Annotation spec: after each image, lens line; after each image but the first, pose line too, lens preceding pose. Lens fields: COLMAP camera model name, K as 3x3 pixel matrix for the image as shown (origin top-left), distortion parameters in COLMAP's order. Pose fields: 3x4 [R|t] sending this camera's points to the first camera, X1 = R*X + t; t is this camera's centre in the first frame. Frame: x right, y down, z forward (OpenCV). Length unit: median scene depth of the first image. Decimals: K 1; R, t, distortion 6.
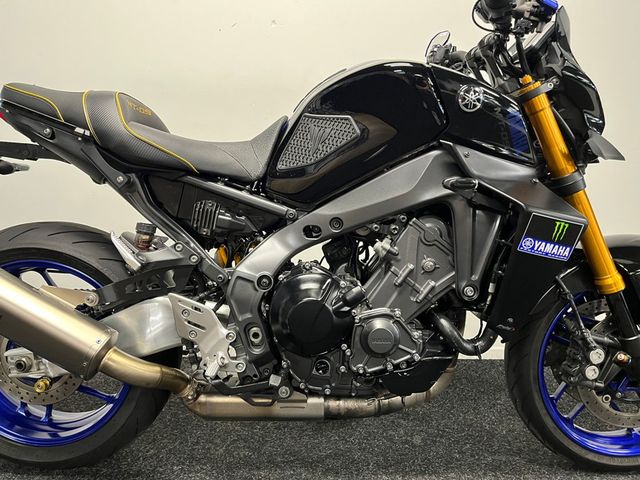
lens RADIAL K [[480.2, 0, 318.7], [0, 480.2, 241.1], [0, 0, 1]] dist [0.084163, -0.112922]
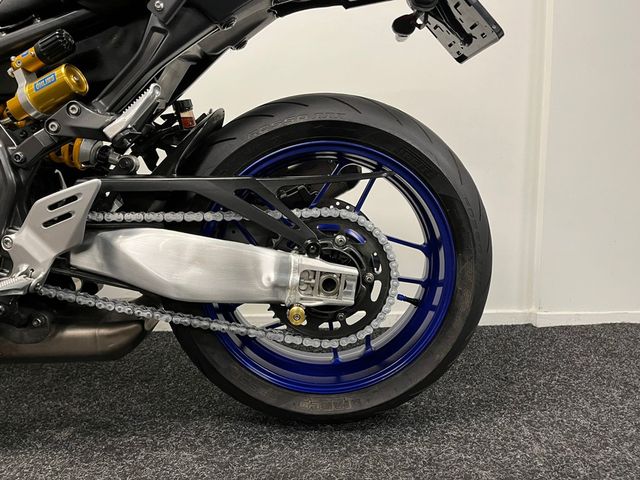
lens RADIAL K [[482.5, 0, 320.0], [0, 482.5, 240.0], [0, 0, 1]] dist [0.085253, -0.118302]
pose [[0.999583, -0.019503, 0.021286, 0.698298], [0.019745, 0.999742, -0.011209, 0.206415], [-0.021062, 0.011625, 0.999711, 0.414073]]
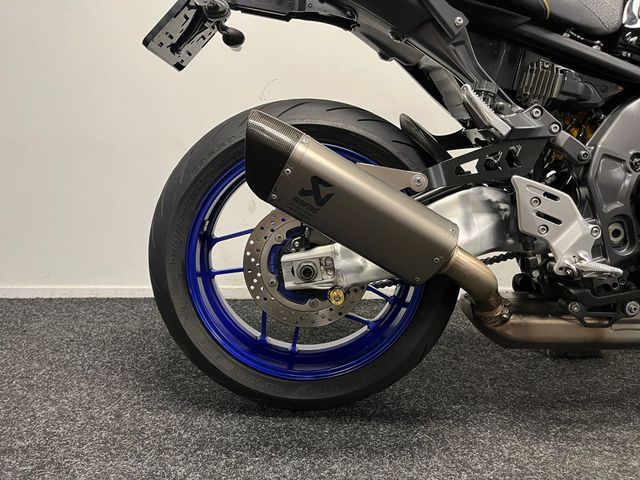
lens RADIAL K [[482.5, 0, 320.0], [0, 482.5, 240.0], [0, 0, 1]] dist [0.085253, -0.118302]
pose [[0.999656, 0.003506, 0.025996, -0.628437], [-0.004390, 0.999412, 0.033997, 0.182500], [-0.025862, -0.034100, 0.999084, 0.229847]]
